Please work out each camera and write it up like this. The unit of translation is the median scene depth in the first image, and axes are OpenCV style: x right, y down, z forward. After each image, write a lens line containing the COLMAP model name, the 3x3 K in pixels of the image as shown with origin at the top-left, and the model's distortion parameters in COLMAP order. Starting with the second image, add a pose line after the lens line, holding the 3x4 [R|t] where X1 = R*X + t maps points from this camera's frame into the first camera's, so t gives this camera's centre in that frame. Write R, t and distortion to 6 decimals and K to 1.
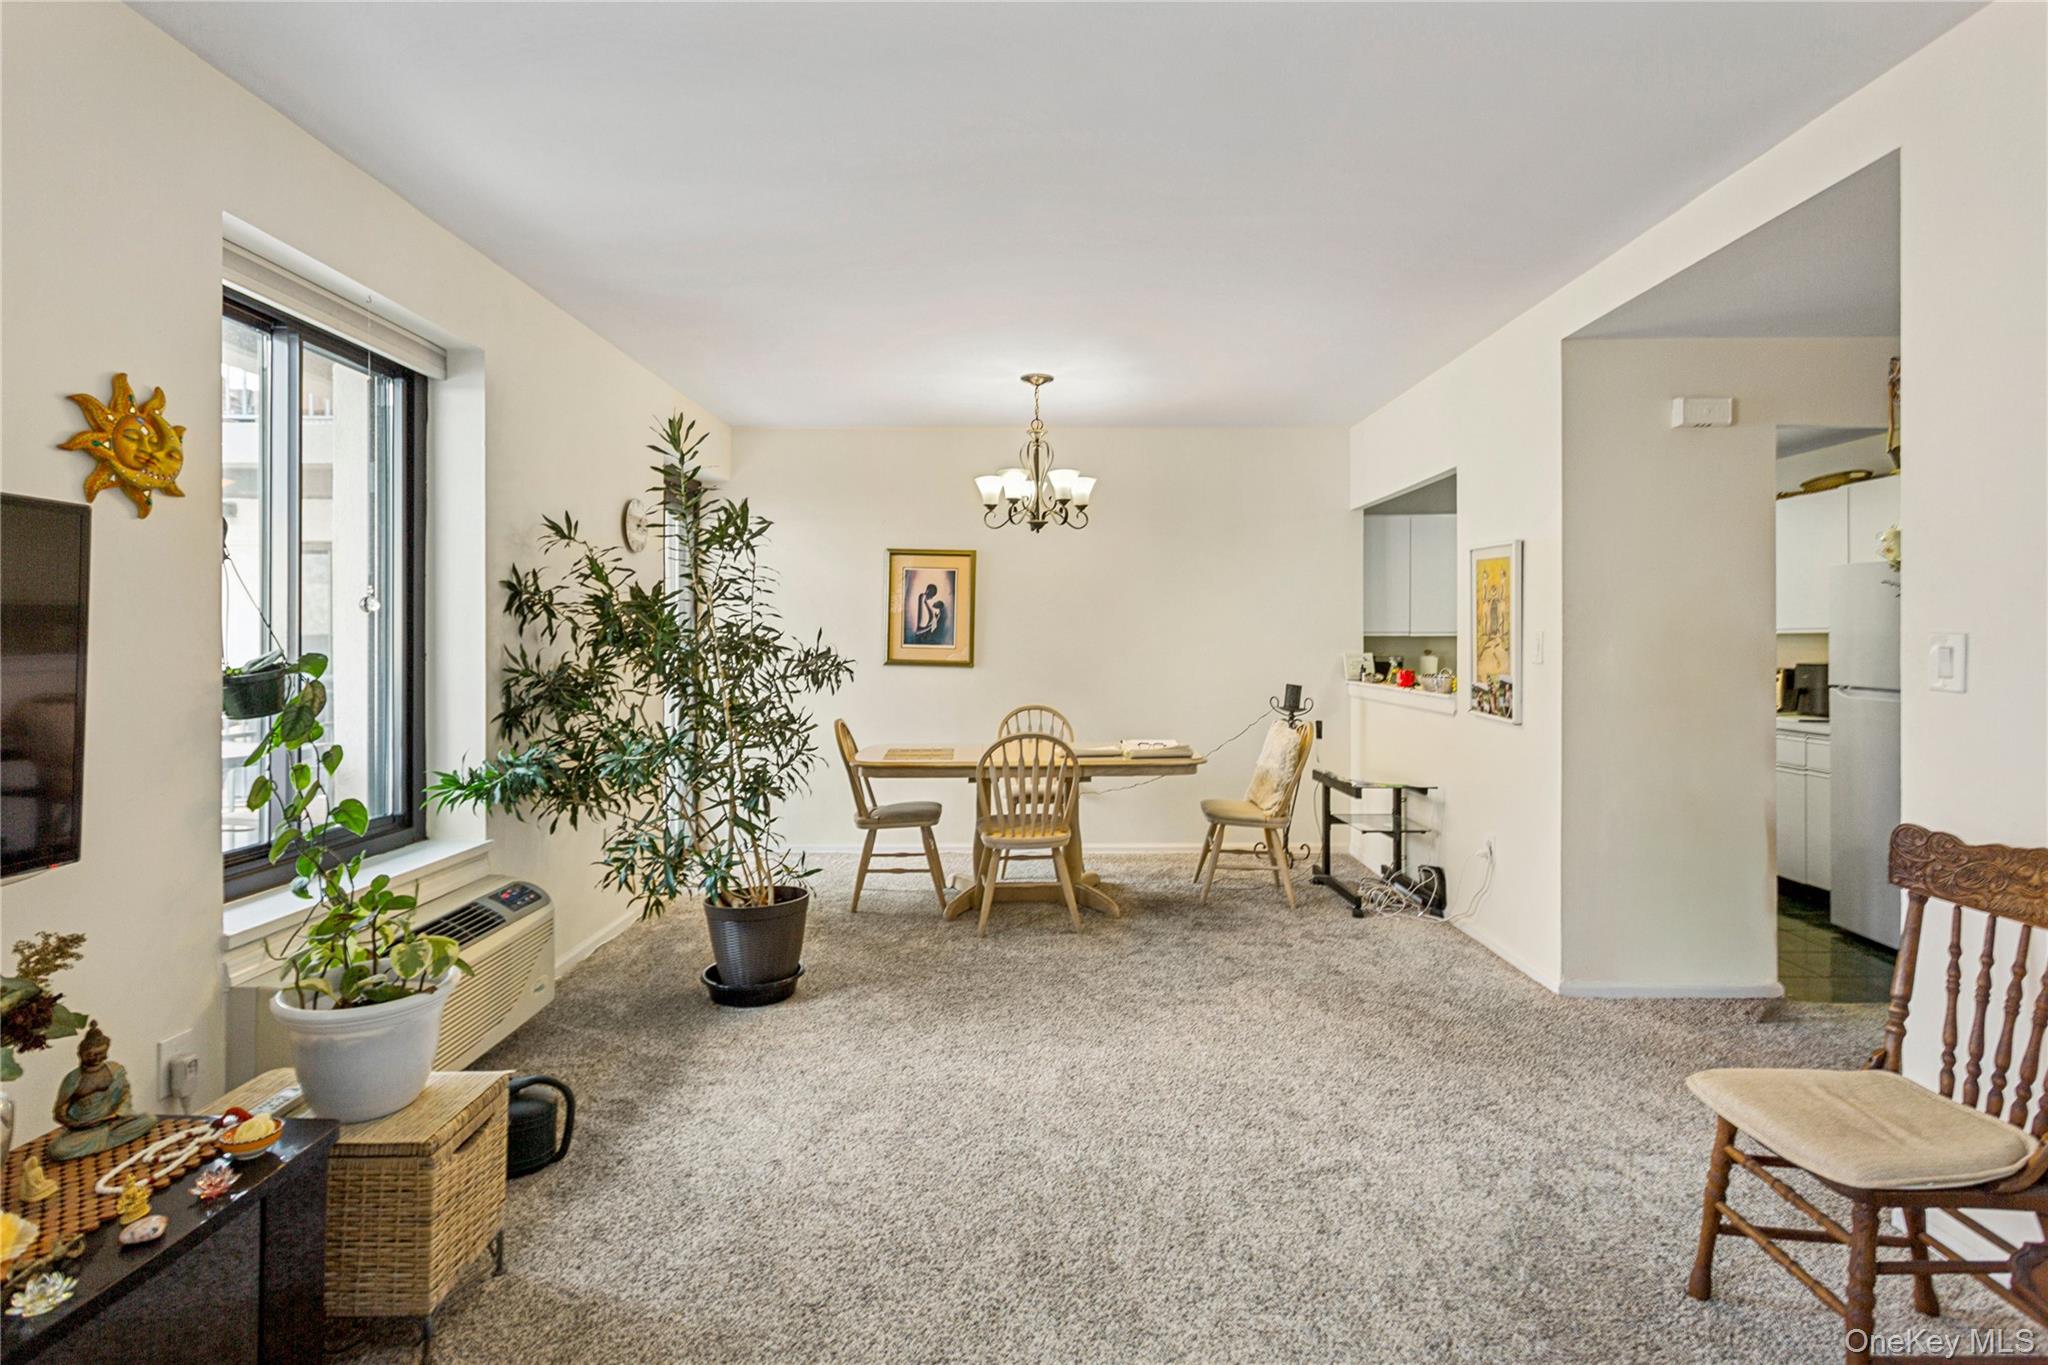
lens RADIAL K [[983.0, 0, 1020.7], [0, 983.0, 636.9], [0, 0, 1]] dist [-0.004429, 0.002062]
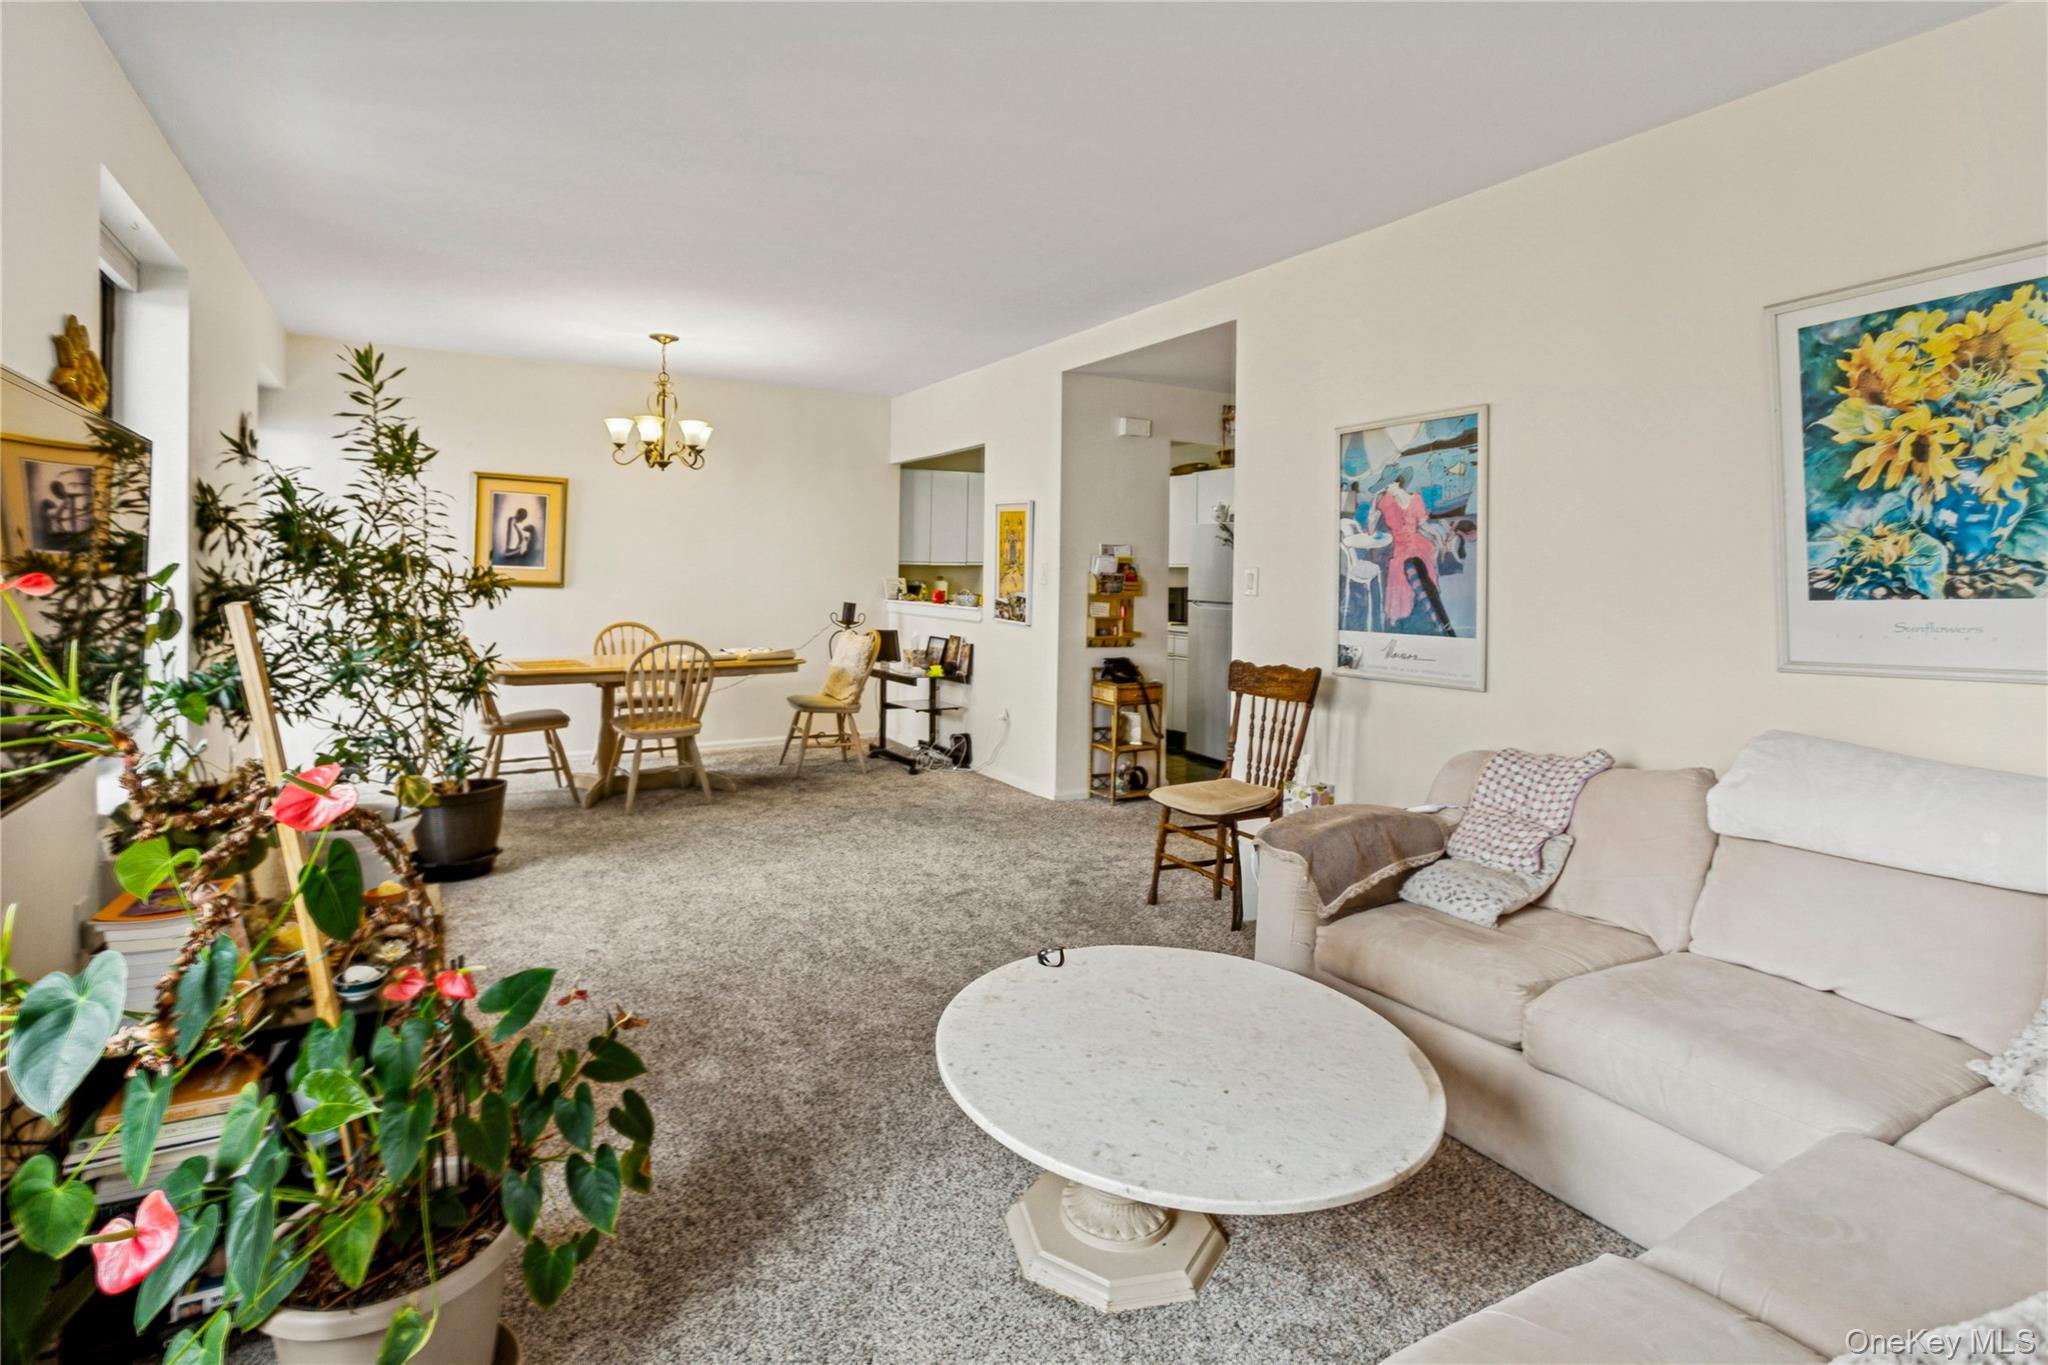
lens RADIAL K [[983.0, 0, 1012.7], [0, 983.0, 572.5], [0, 0, 1]] dist [-0.004429, 0.002062]
pose [[0.860960, 0.012196, 0.508526, -0.220433], [-0.015622, 0.999875, 0.002468, 0.004763], [-0.508433, -0.010069, 0.861043, -0.214805]]
